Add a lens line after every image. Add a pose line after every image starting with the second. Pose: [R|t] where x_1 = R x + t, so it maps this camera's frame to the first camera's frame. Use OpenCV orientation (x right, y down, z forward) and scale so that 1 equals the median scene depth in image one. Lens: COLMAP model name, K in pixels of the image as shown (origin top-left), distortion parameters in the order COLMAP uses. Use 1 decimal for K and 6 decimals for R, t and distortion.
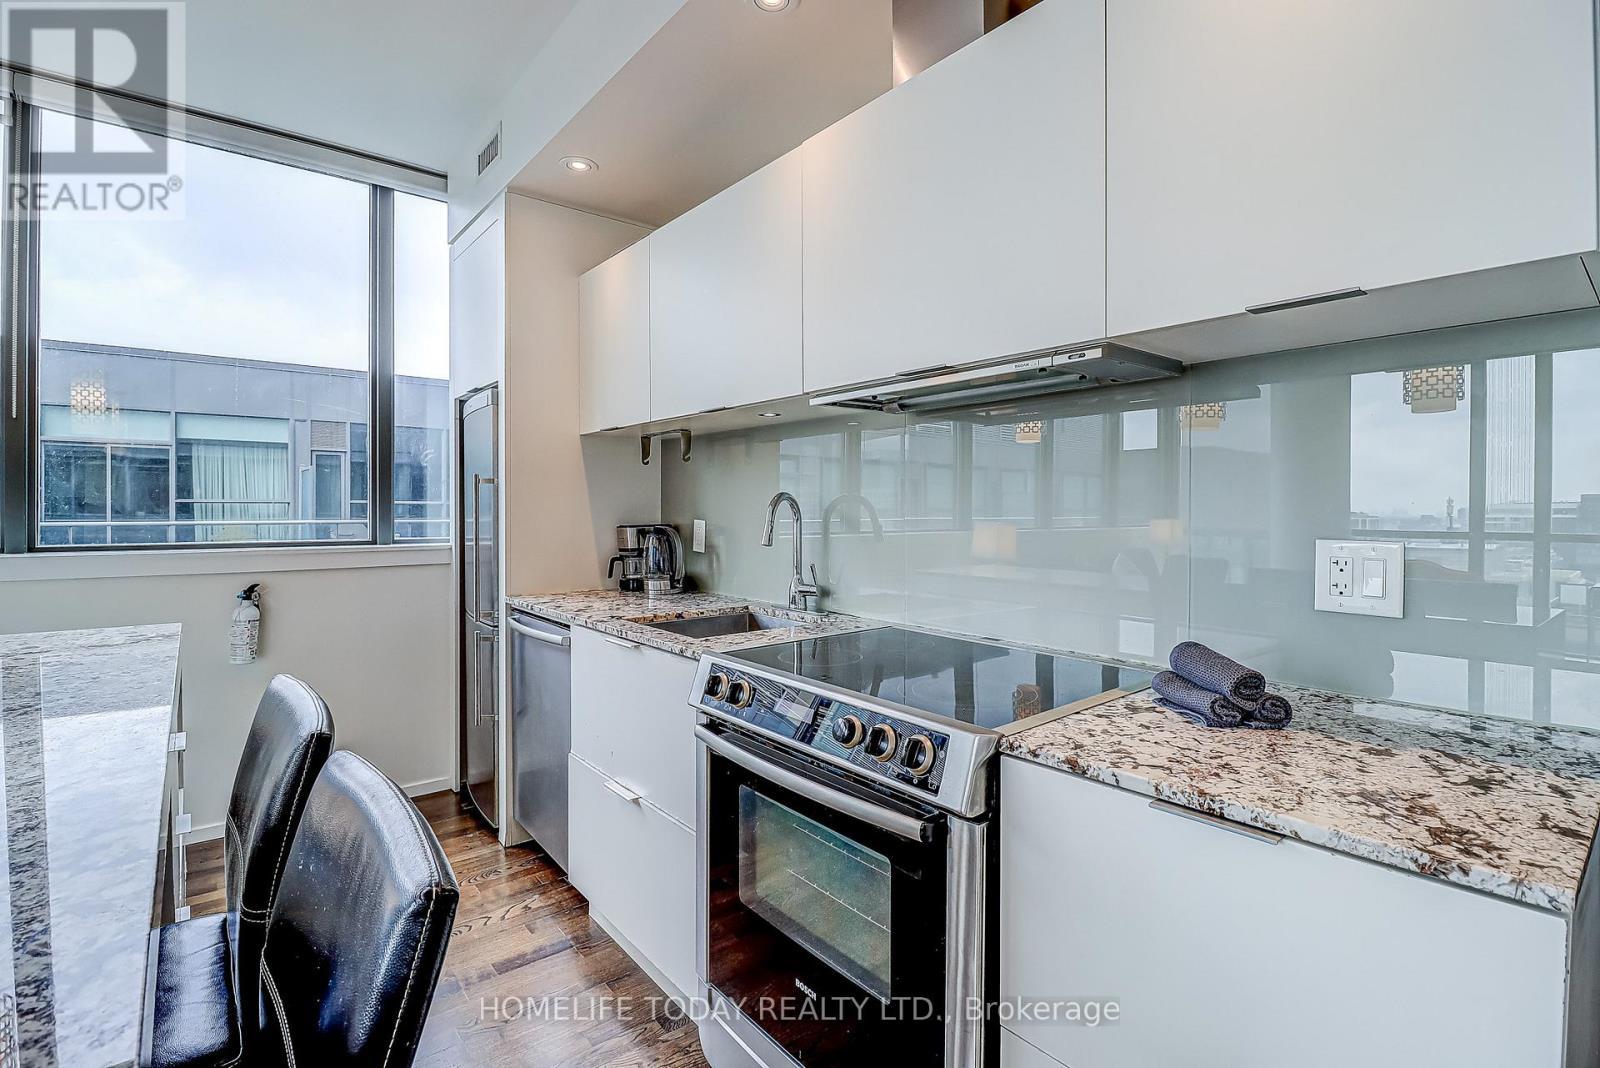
lens RADIAL K [[760.3, 0, 795.9], [0, 760.3, 523.3], [0, 0, 1]] dist [0.003462, -0.008813]
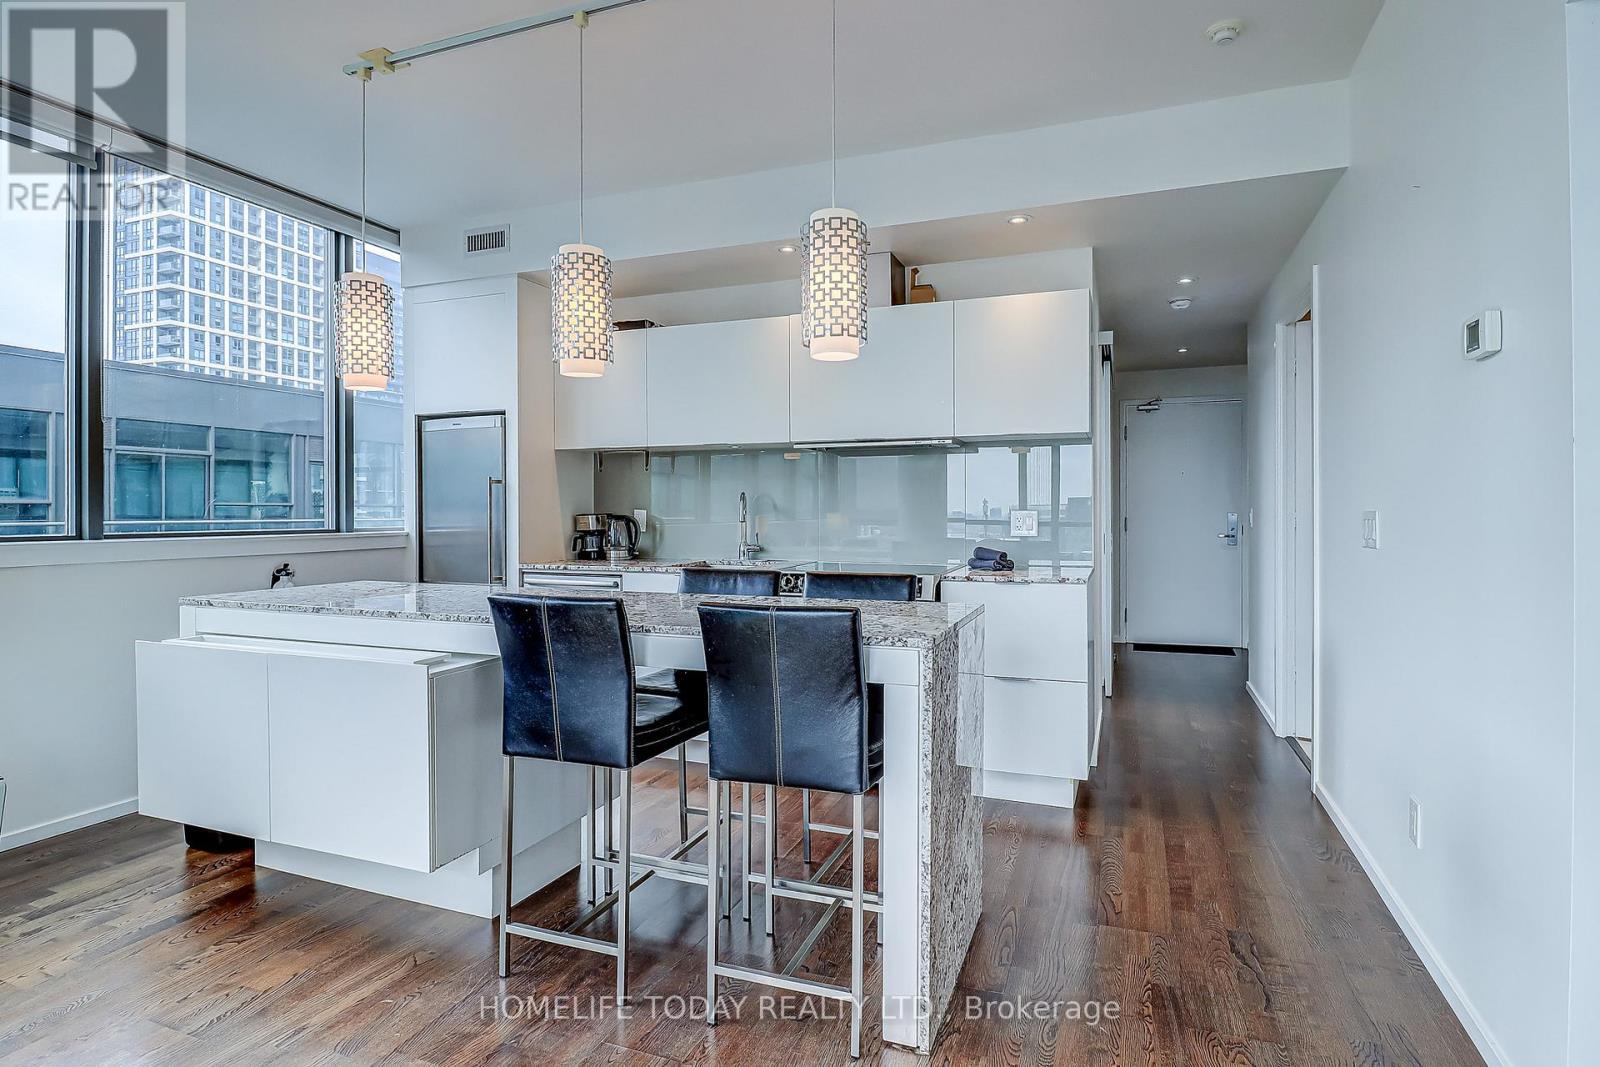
lens RADIAL K [[826.5, 0, 803.2], [0, 826.5, 505.6], [0, 0, 1]] dist [0.001427, -0.011014]
pose [[0.869426, -0.000066, 0.494063, -0.755197], [0.012520, 0.999682, -0.021898, 0.030923], [-0.493904, 0.025224, 0.869150, -0.646967]]
